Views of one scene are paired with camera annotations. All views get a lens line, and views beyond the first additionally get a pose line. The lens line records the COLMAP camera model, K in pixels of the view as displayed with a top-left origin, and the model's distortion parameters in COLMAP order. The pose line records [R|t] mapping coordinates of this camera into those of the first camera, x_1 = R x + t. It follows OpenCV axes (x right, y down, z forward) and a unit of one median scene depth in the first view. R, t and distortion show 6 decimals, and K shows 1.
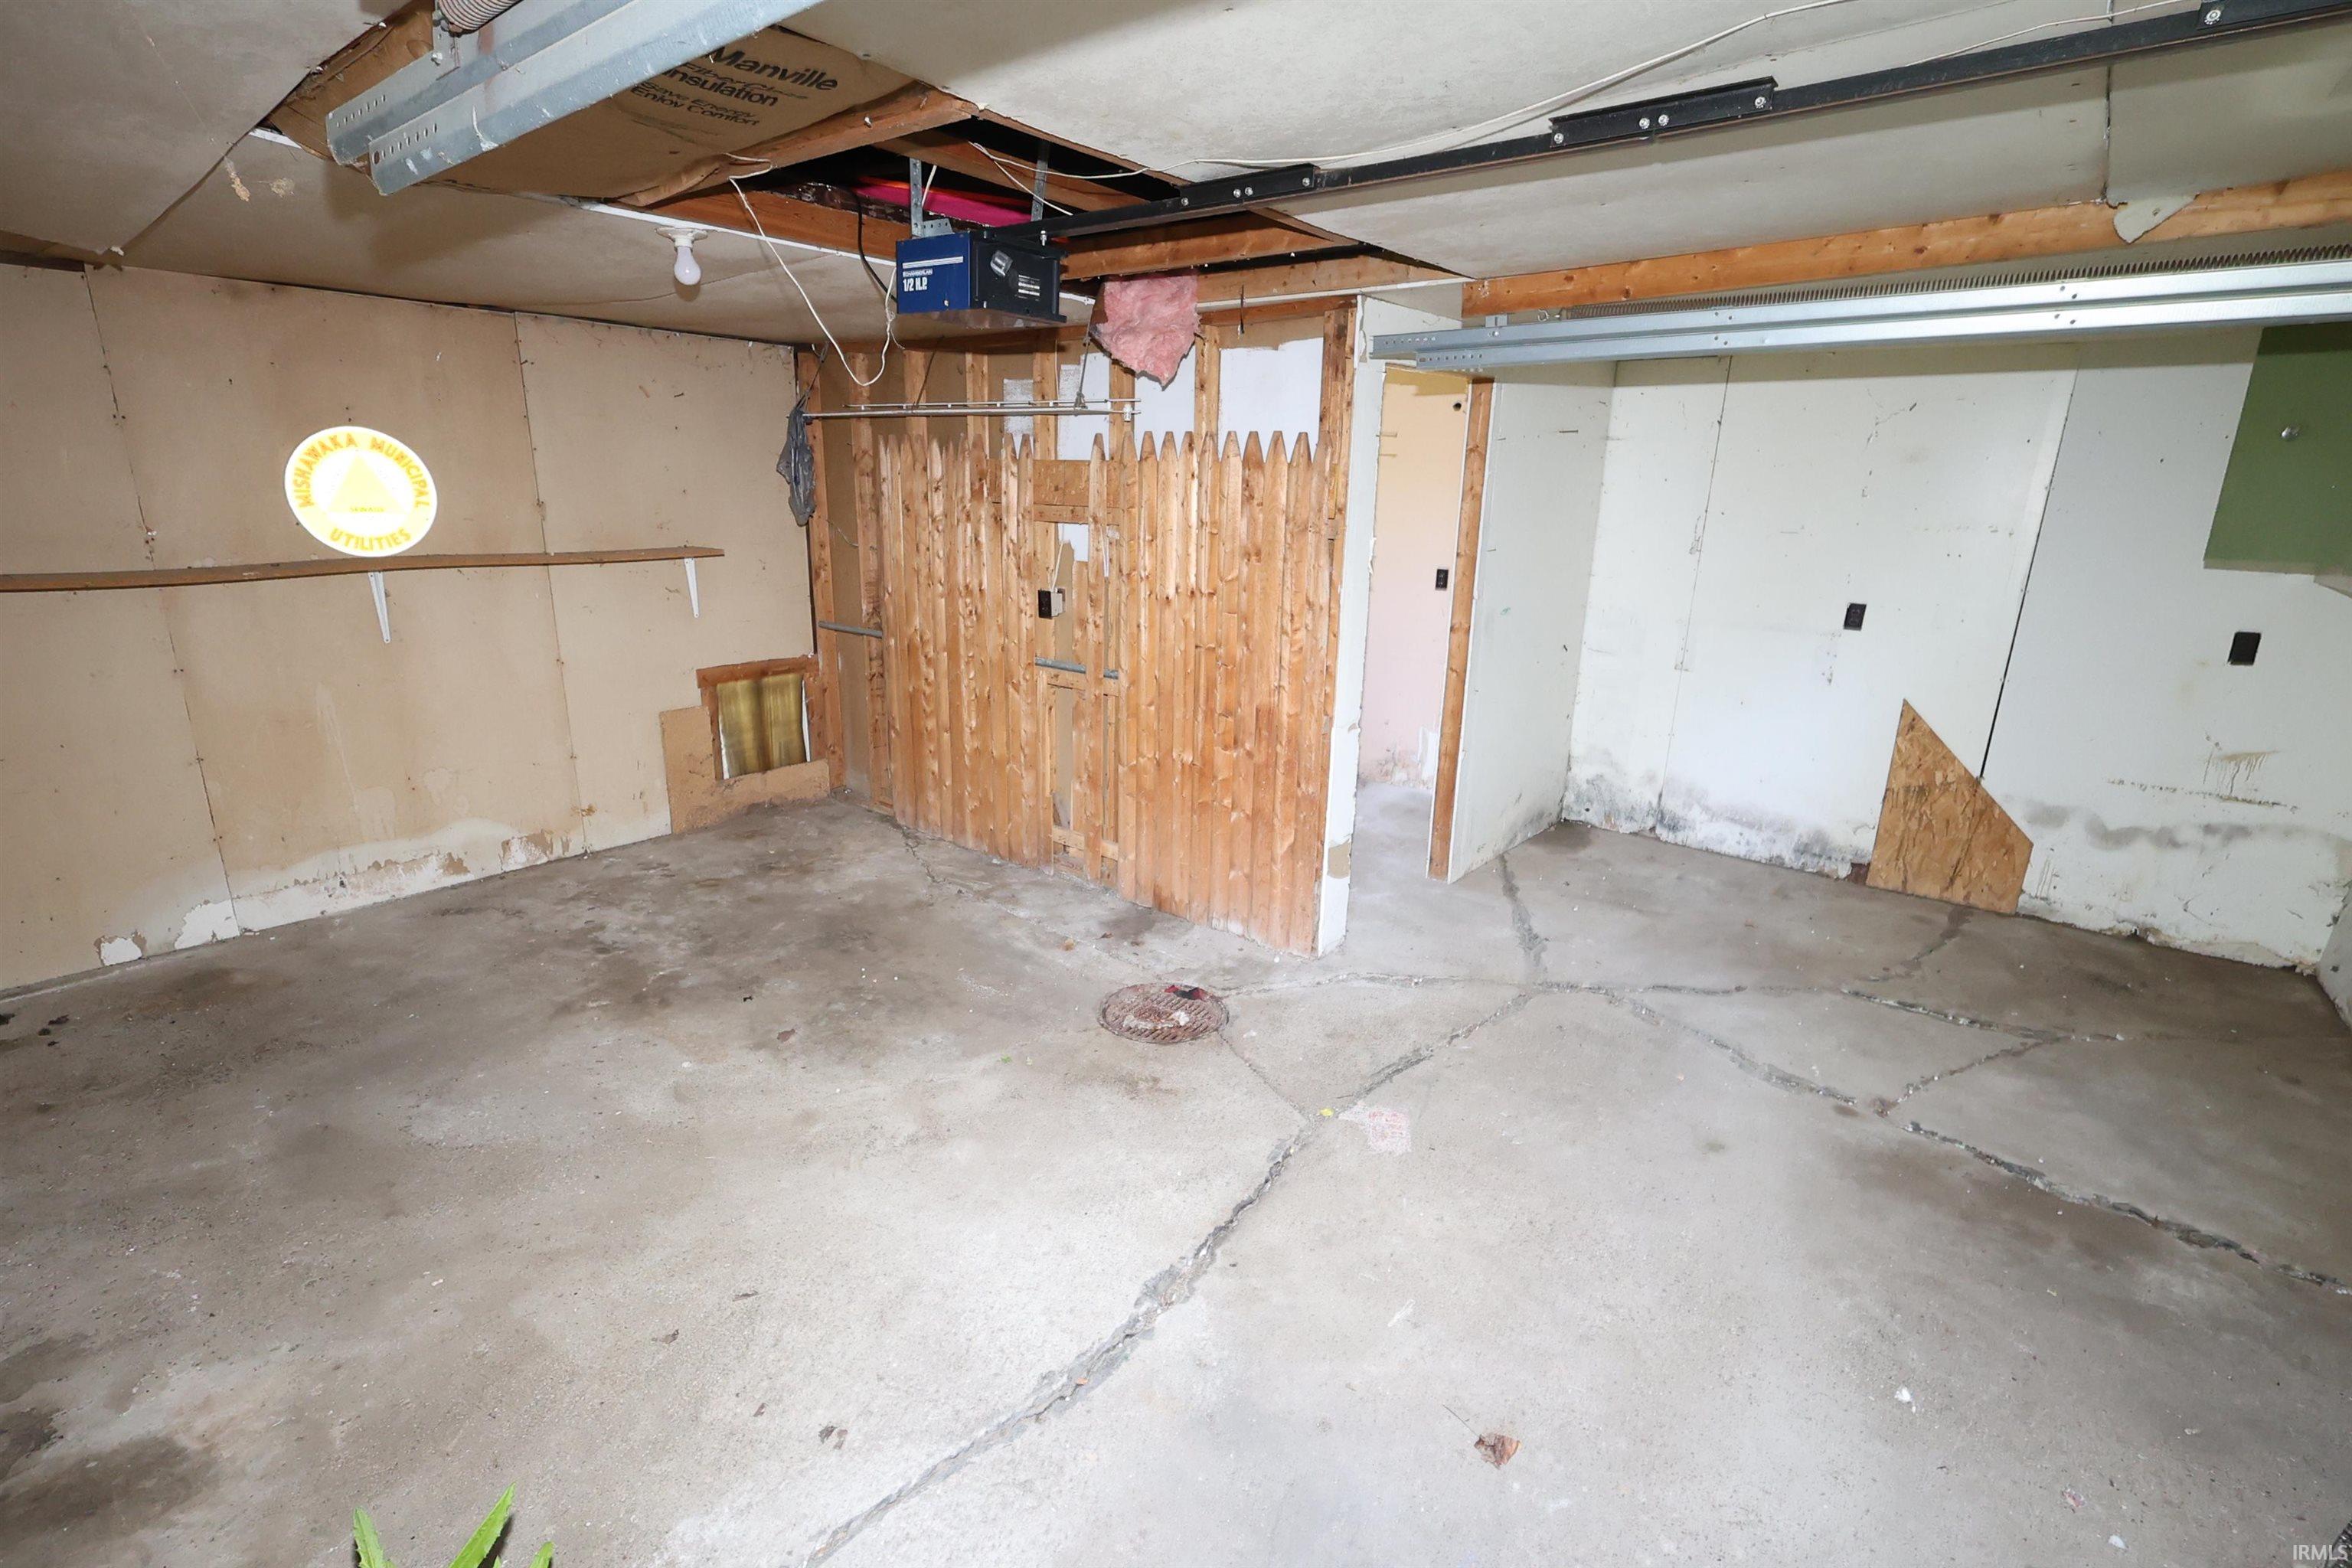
lens RADIAL K [[1094.4, 0, 1176.3], [0, 1094.4, 800.8], [0, 0, 1]] dist [-0.004374, 0.000312]
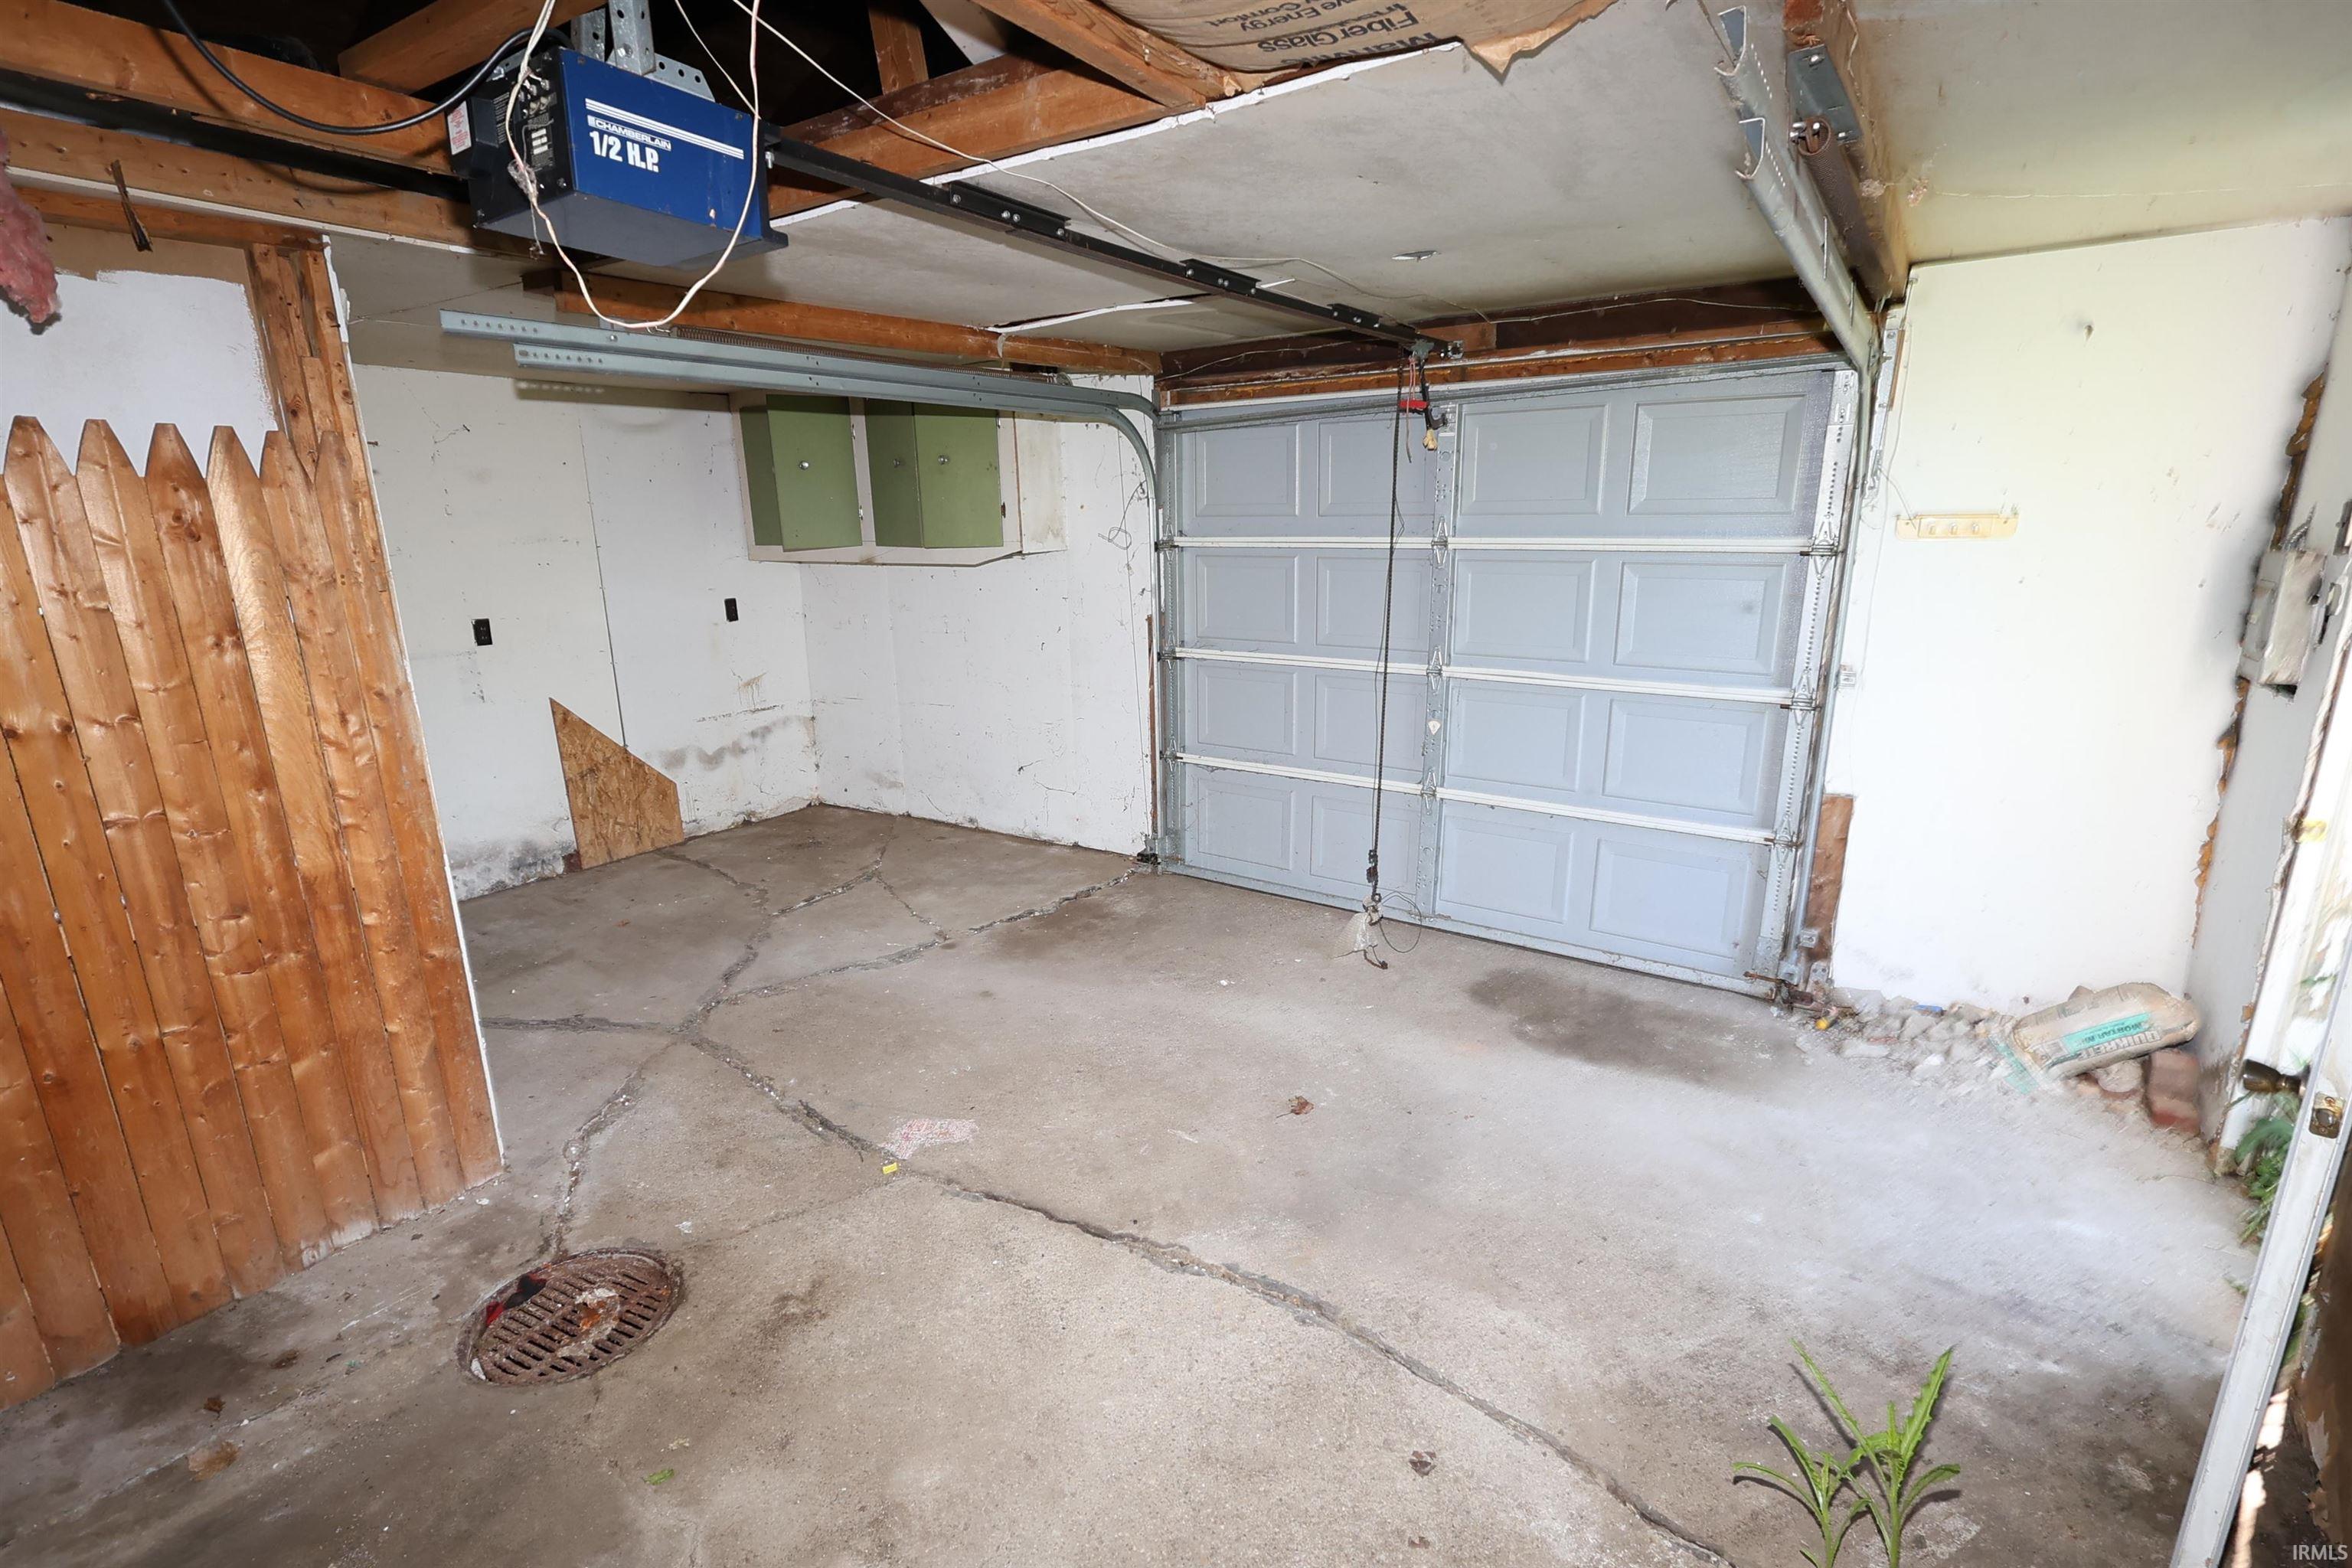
lens RADIAL K [[1094.4, 0, 1176.3], [0, 1094.4, 800.8], [0, 0, 1]] dist [-0.004374, 0.000312]
pose [[-0.089026, -0.275507, 0.957168, -0.558538], [0.289403, 0.912370, 0.289530, -0.164199], [-0.953058, 0.302783, -0.001492, 0.536623]]
